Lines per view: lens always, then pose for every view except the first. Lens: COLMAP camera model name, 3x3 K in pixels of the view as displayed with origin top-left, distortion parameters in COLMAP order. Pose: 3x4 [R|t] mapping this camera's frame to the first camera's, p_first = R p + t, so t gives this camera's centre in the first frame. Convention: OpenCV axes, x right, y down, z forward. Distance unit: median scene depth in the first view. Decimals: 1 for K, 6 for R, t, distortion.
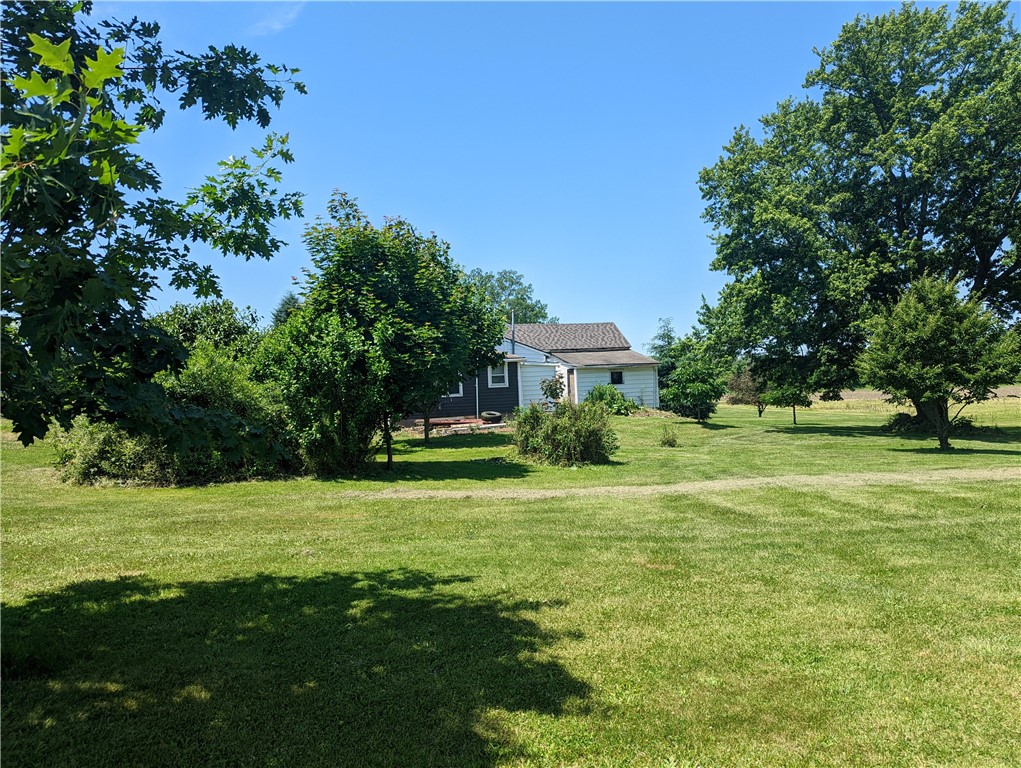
lens RADIAL K [[669.6, 0, 504.3], [0, 669.6, 383.1], [0, 0, 1]] dist [0.029115, -0.005512]
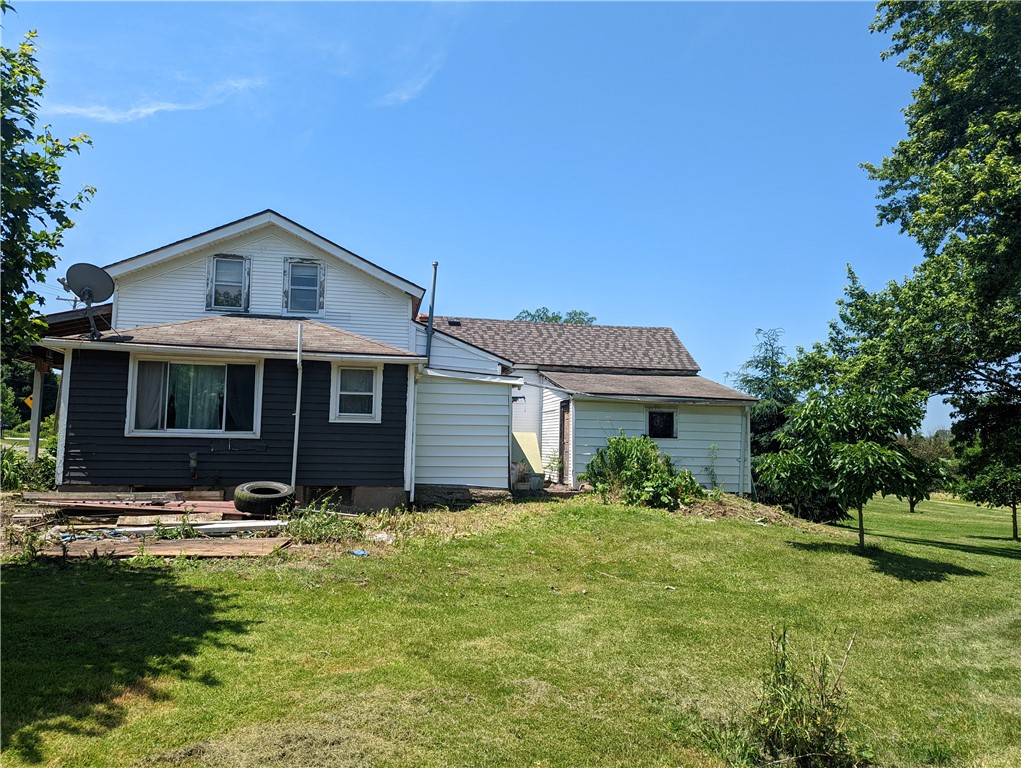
lens RADIAL K [[669.6, 0, 519.5], [0, 669.6, 385.1], [0, 0, 1]] dist [0.029115, -0.005512]
pose [[0.992435, 0.055114, -0.109703, 0.119090], [-0.064005, 0.994798, -0.079251, 0.008199], [0.104765, 0.085673, 0.990800, 0.517346]]
